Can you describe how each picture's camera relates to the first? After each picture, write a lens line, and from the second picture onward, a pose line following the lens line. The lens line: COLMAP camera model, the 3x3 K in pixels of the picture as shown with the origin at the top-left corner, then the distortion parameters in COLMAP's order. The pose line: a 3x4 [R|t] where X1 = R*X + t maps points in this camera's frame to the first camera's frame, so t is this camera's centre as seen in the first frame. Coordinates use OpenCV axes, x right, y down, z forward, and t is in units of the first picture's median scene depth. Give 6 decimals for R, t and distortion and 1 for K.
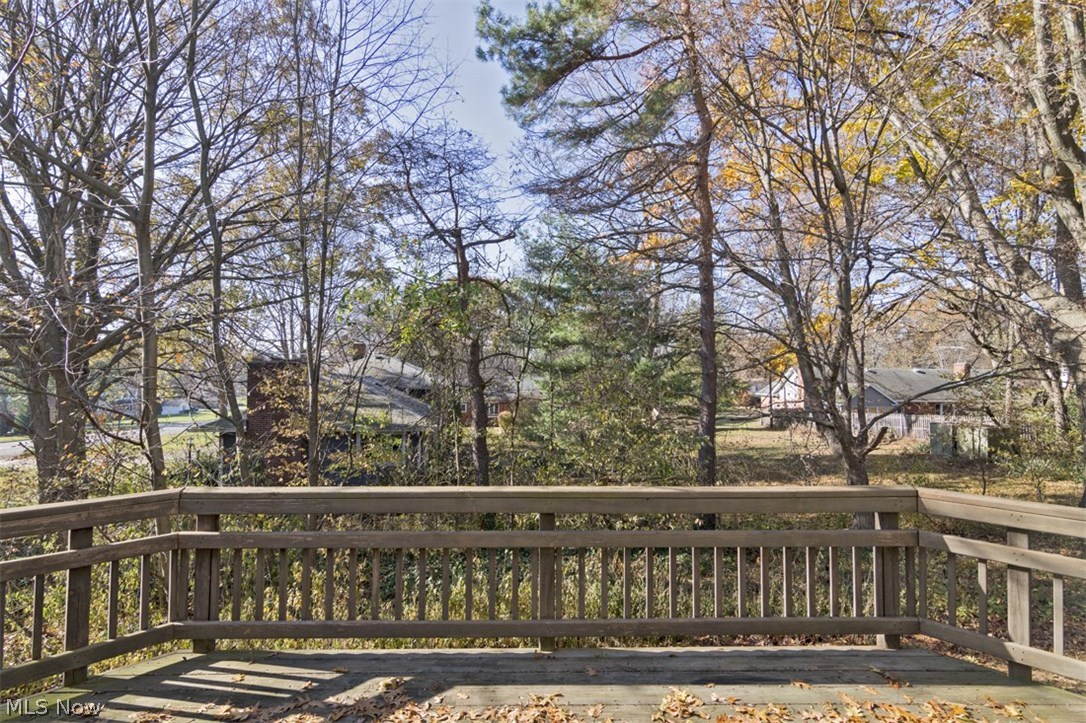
lens RADIAL K [[521.9, 0, 543.1], [0, 521.9, 361.5], [0, 0, 1]] dist [0.000016, 0.000850]
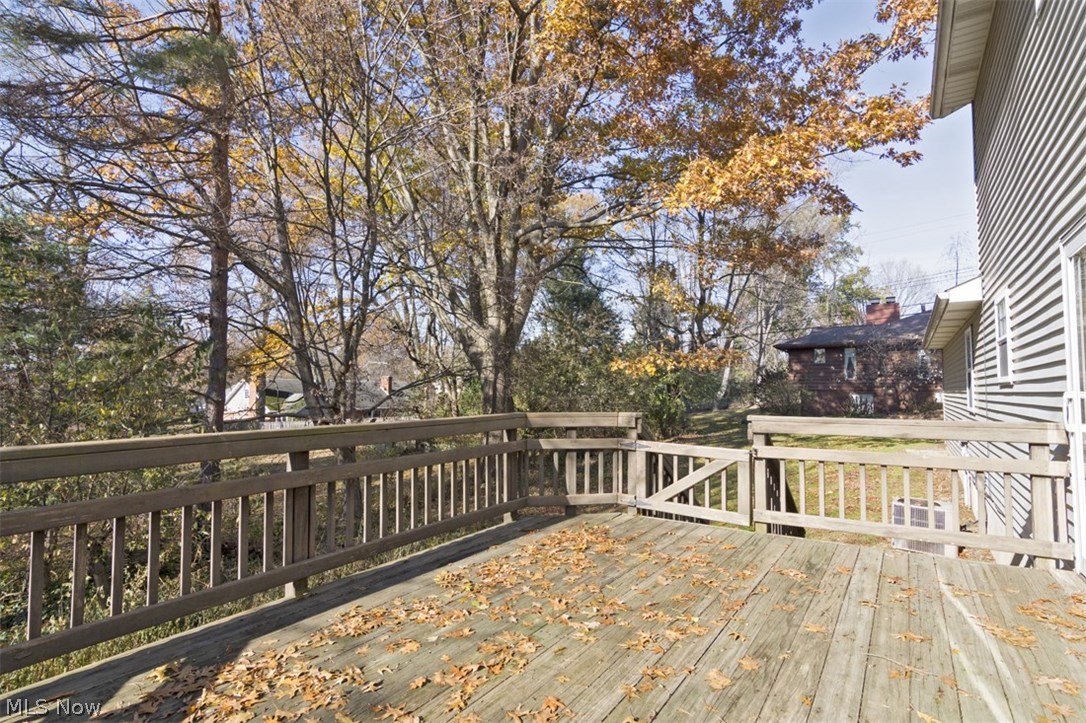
lens RADIAL K [[521.9, 0, 542.3], [0, 521.9, 361.8], [0, 0, 1]] dist [0.000016, 0.000850]
pose [[0.589284, 0.024655, 0.807550, -0.541347], [-0.015019, 0.999696, -0.019561, 0.141097], [-0.807786, -0.000601, 0.589475, 0.070103]]
